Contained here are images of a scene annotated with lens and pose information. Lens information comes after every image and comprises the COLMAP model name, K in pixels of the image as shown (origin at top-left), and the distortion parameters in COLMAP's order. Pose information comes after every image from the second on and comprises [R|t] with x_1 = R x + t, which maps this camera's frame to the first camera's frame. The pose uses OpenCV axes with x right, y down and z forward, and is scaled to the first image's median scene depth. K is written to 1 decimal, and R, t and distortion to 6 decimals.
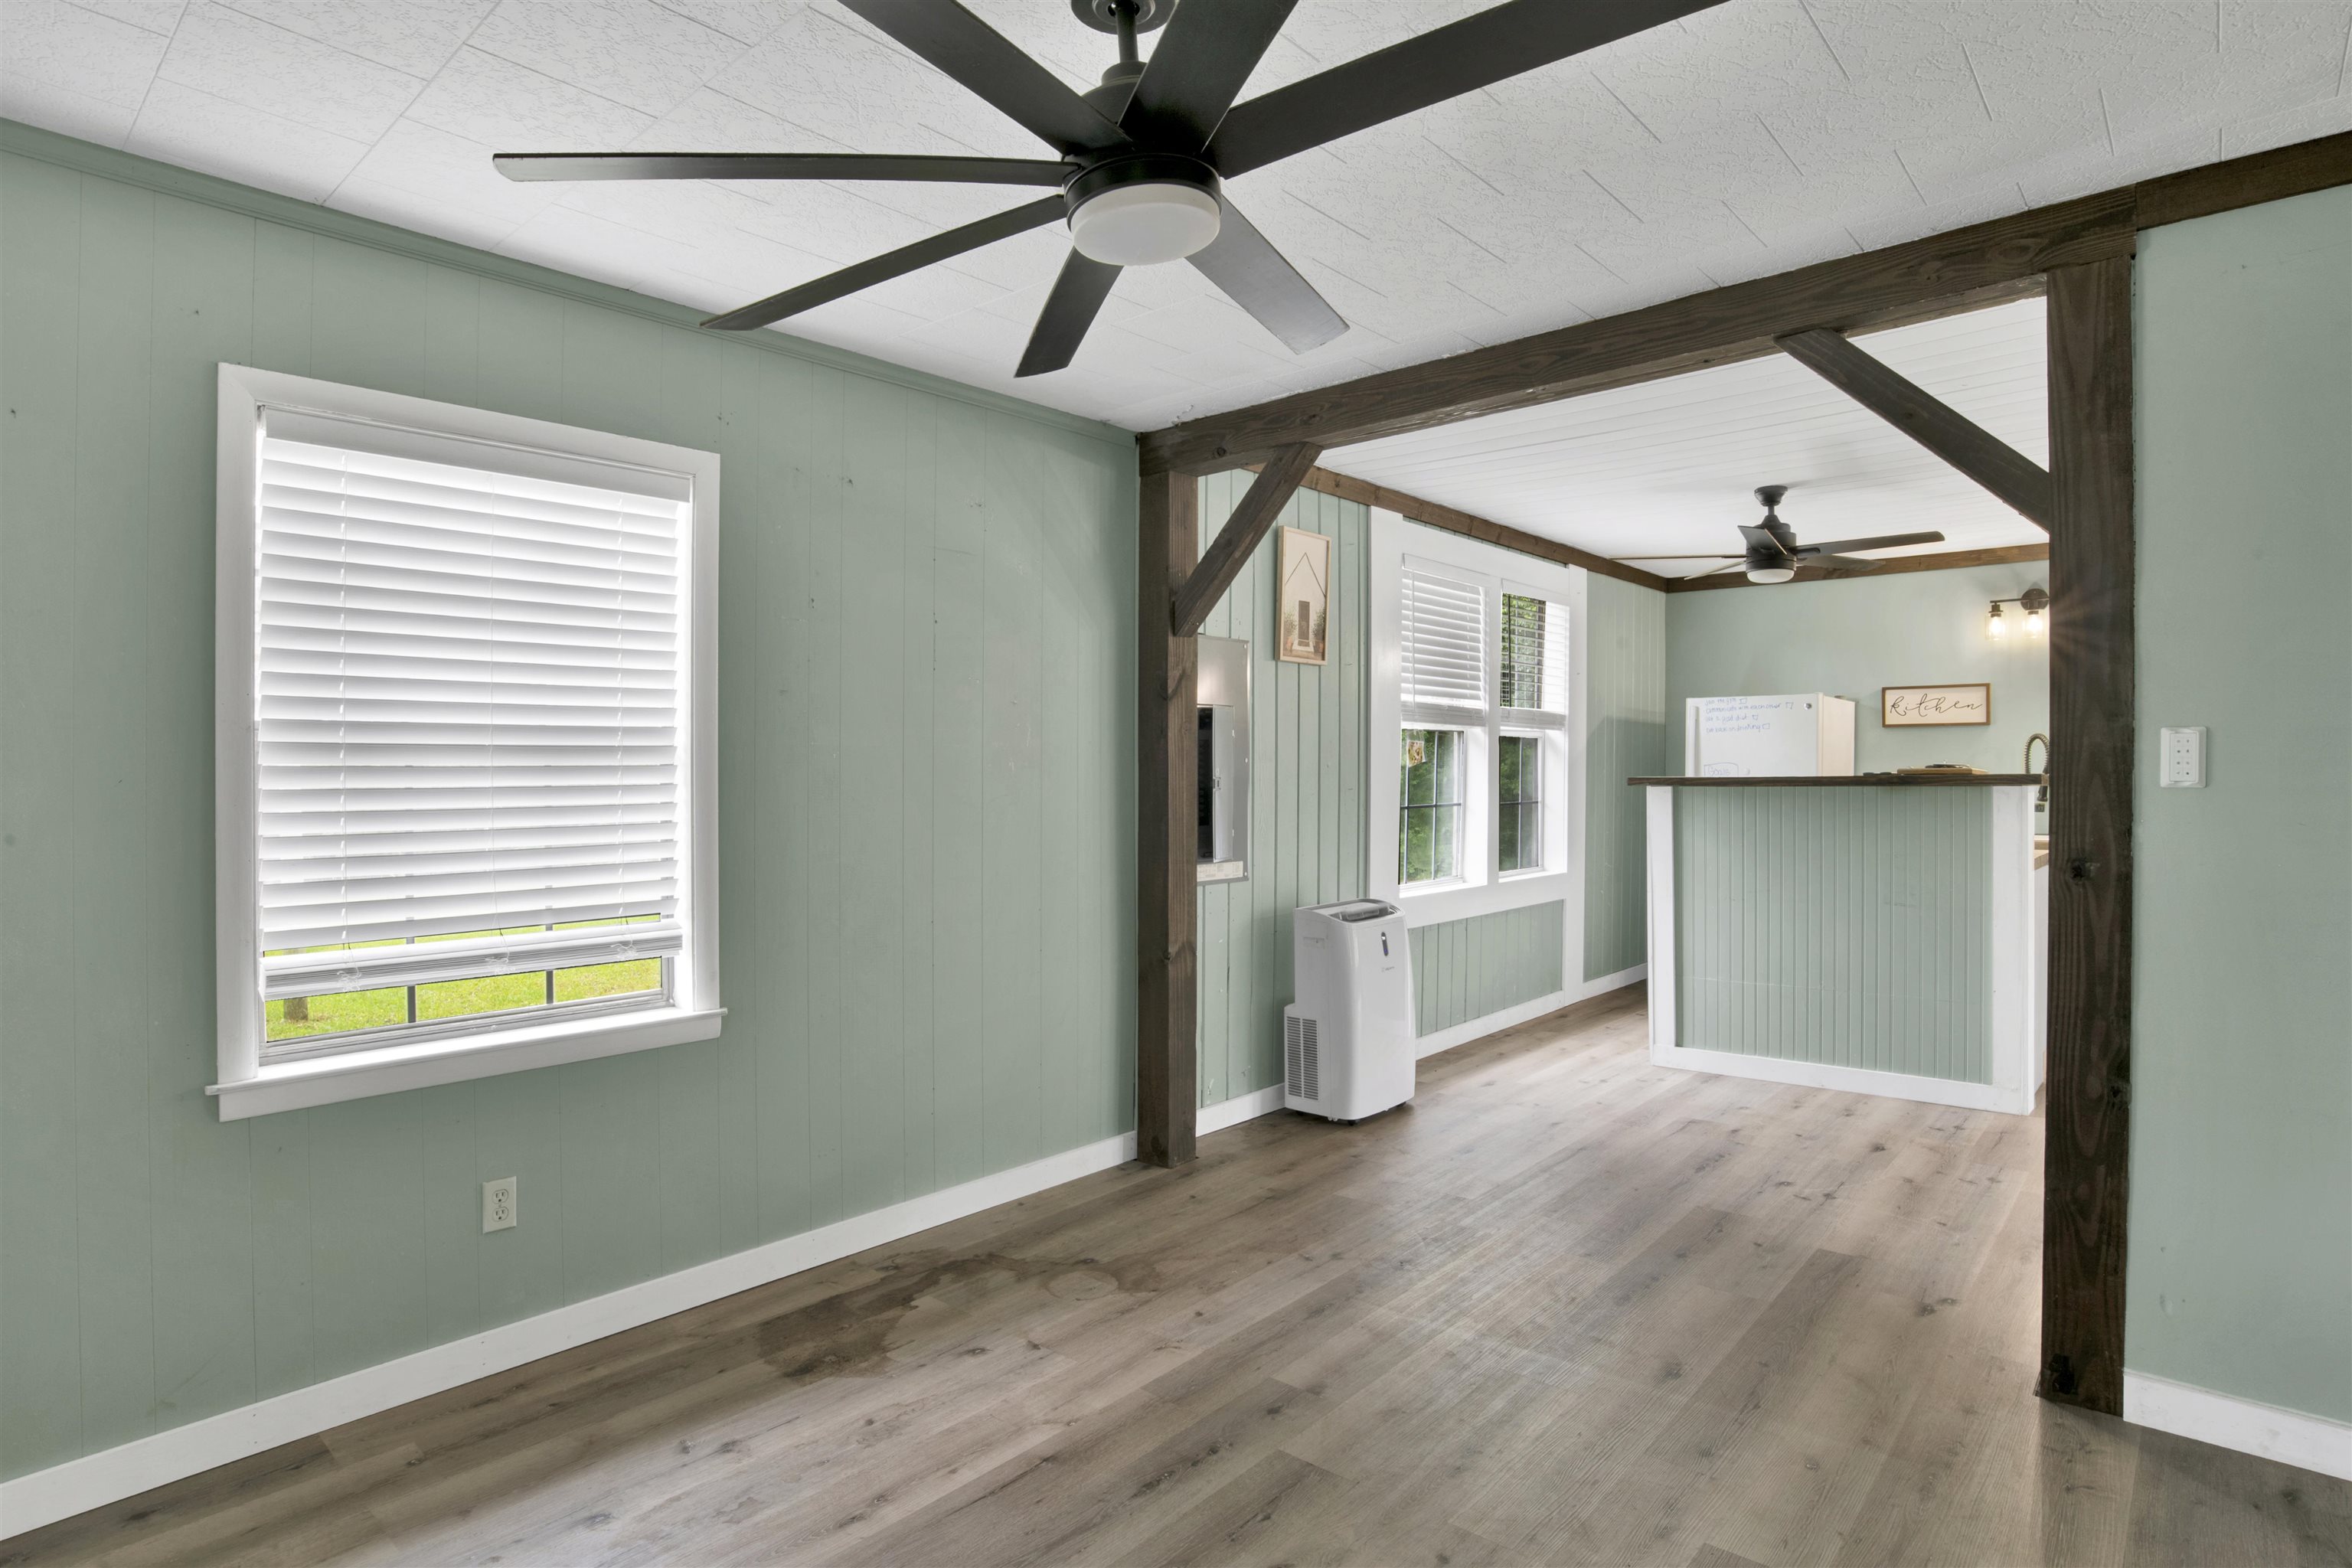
lens RADIAL K [[1224.8, 0, 1195.1], [0, 1224.8, 766.6], [0, 0, 1]] dist [-0.074807, 0.026938]
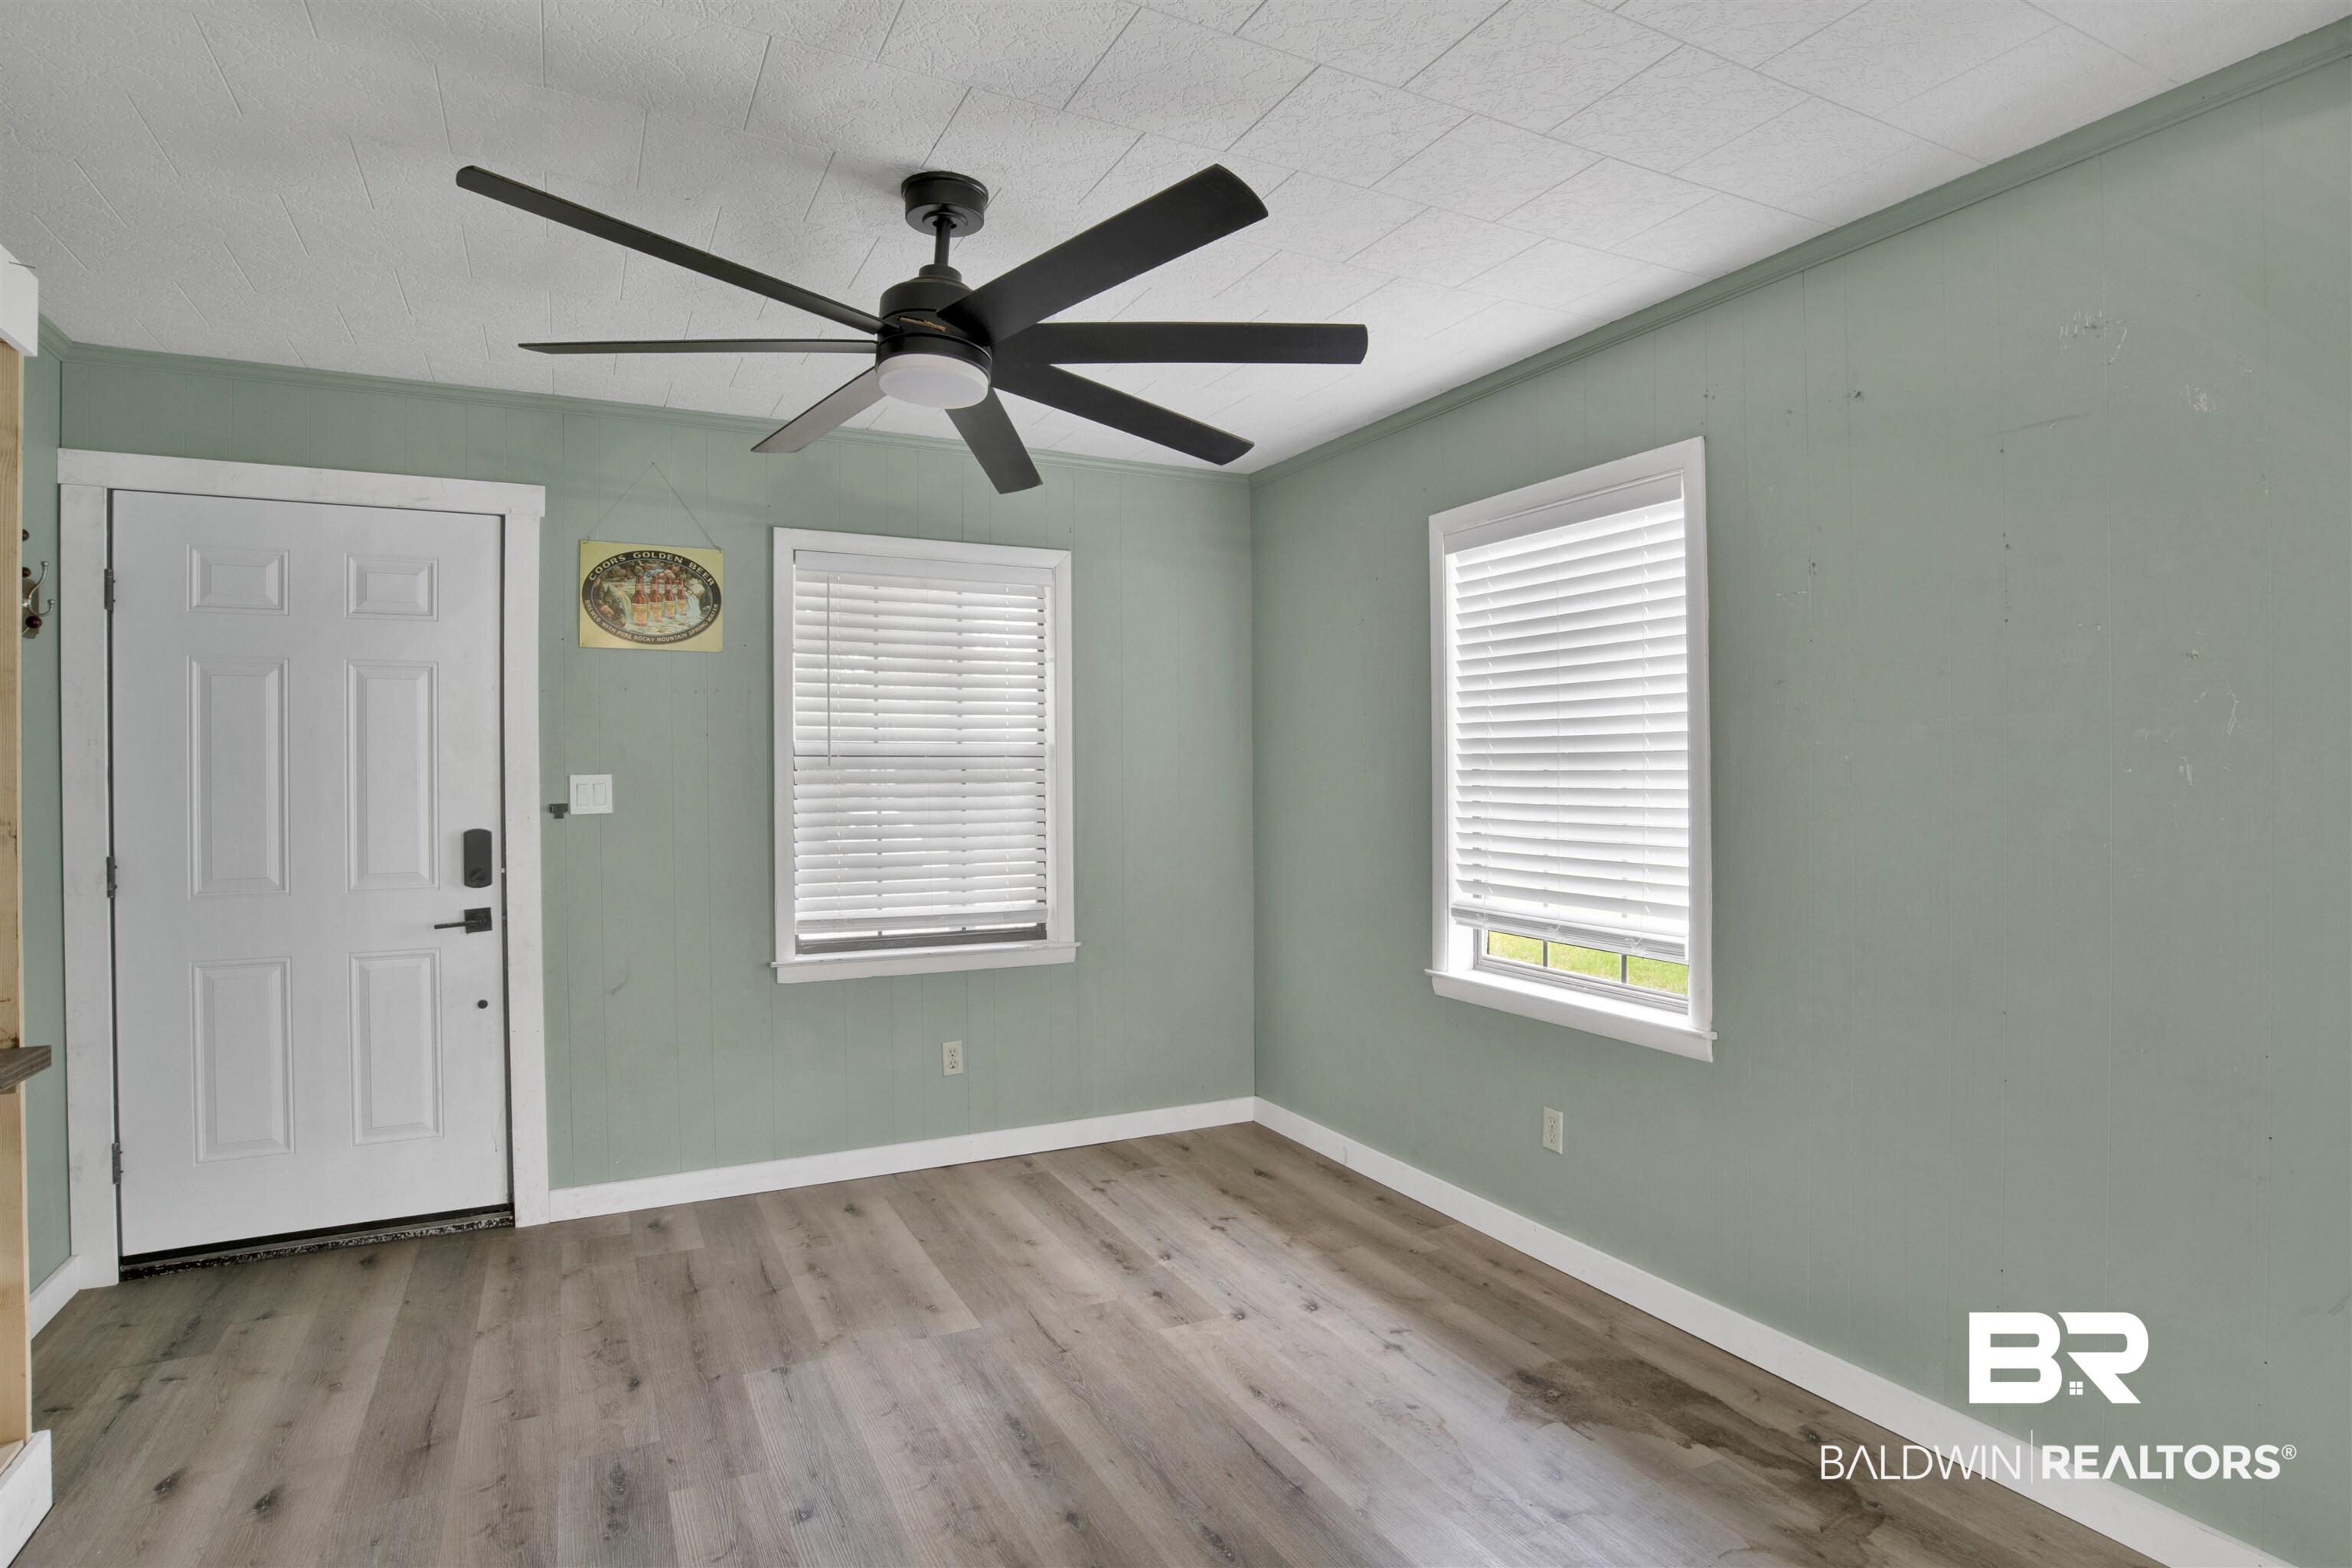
lens RADIAL K [[1224.8, 0, 1195.1], [0, 1224.8, 766.6], [0, 0, 1]] dist [-0.074807, 0.026938]
pose [[-0.362946, 0.006518, -0.931787, 0.426234], [0.006461, 0.999969, 0.004478, -0.007555], [0.931788, -0.004395, -0.362977, 0.672204]]
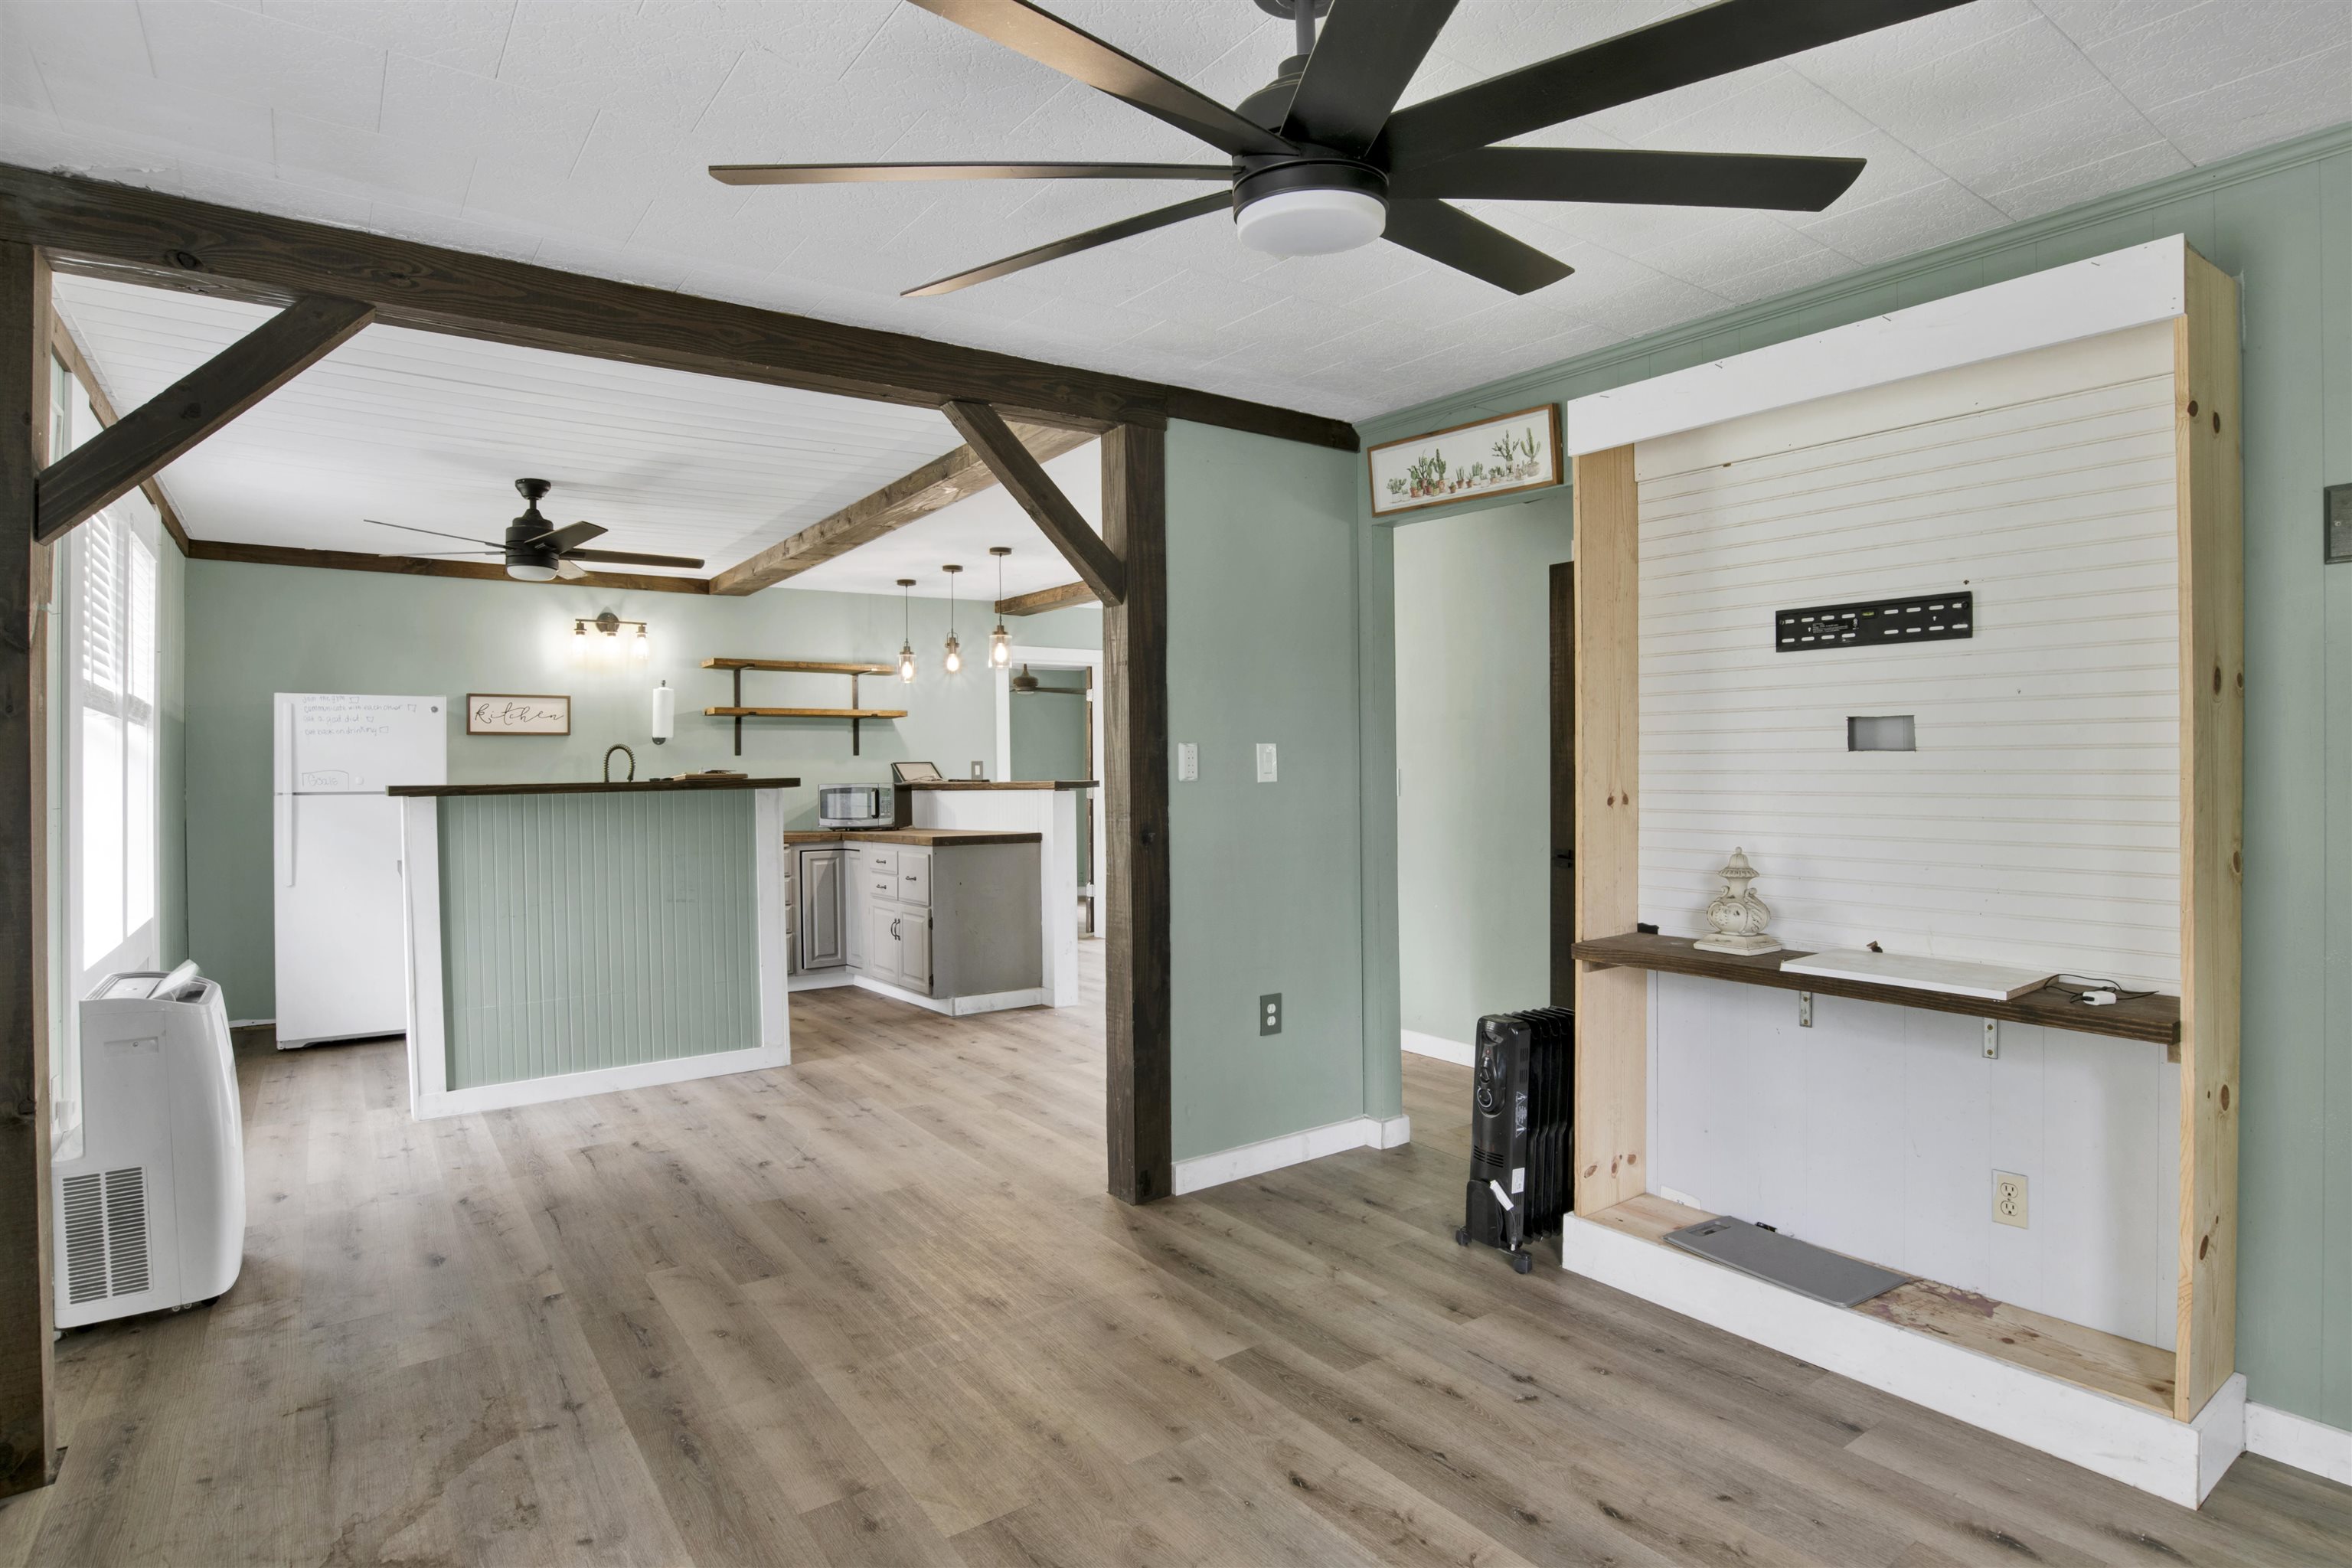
lens RADIAL K [[1224.8, 0, 1195.1], [0, 1224.8, 766.6], [0, 0, 1]] dist [-0.074807, 0.026938]
pose [[0.213627, 0.003900, 0.976908, -0.398626], [0.006360, 0.999965, -0.005383, 0.004005], [-0.976895, 0.007363, 0.213595, 0.335501]]
